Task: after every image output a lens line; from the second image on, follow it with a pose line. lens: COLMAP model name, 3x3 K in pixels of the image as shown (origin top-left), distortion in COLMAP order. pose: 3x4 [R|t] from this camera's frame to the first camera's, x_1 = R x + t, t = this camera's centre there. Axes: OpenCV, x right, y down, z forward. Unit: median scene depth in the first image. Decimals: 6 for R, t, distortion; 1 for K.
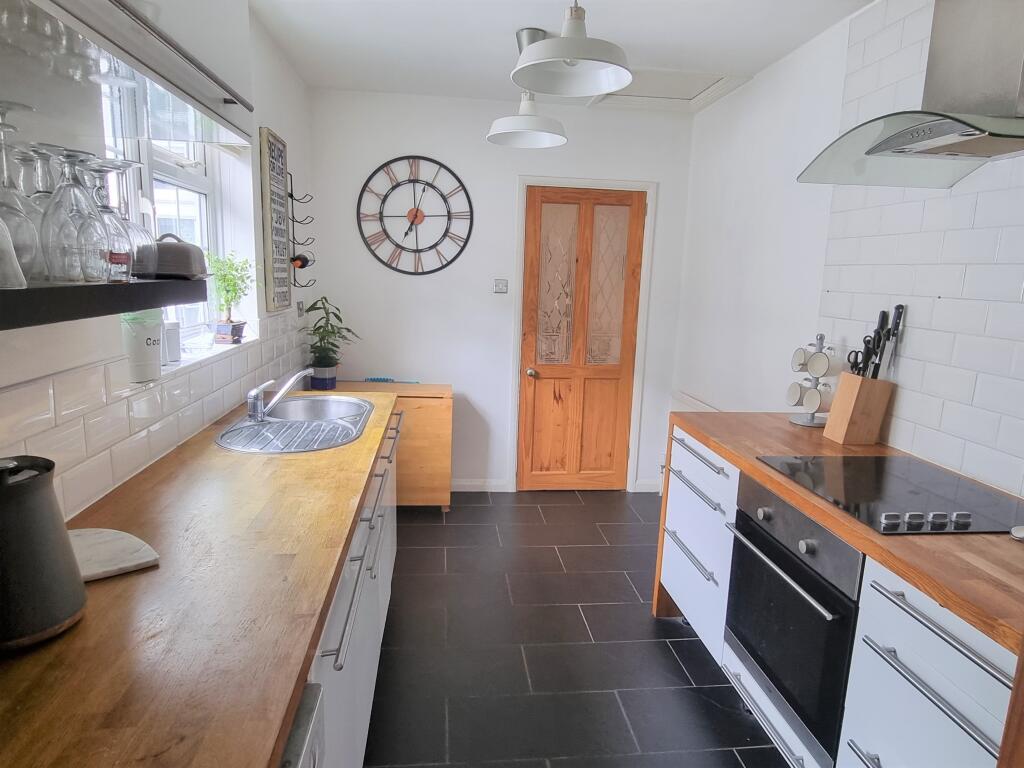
lens RADIAL K [[632.9, 0, 508.9], [0, 632.9, 384.7], [0, 0, 1]] dist [0.001955, 0.000092]
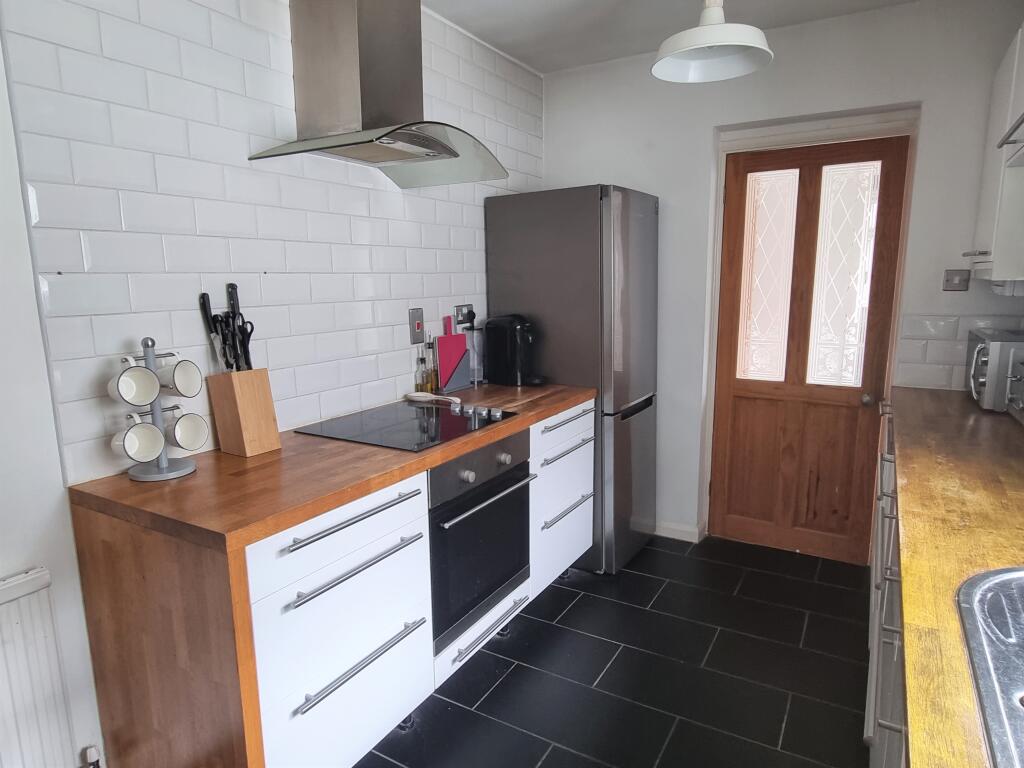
lens RADIAL K [[632.9, 0, 506.0], [0, 632.9, 386.1], [0, 0, 1]] dist [0.001955, 0.000092]
pose [[-0.801528, -0.125548, 0.584629, -0.235704], [0.090059, 0.941210, 0.325595, -0.262331], [-0.591137, 0.313625, -0.743099, 1.585078]]
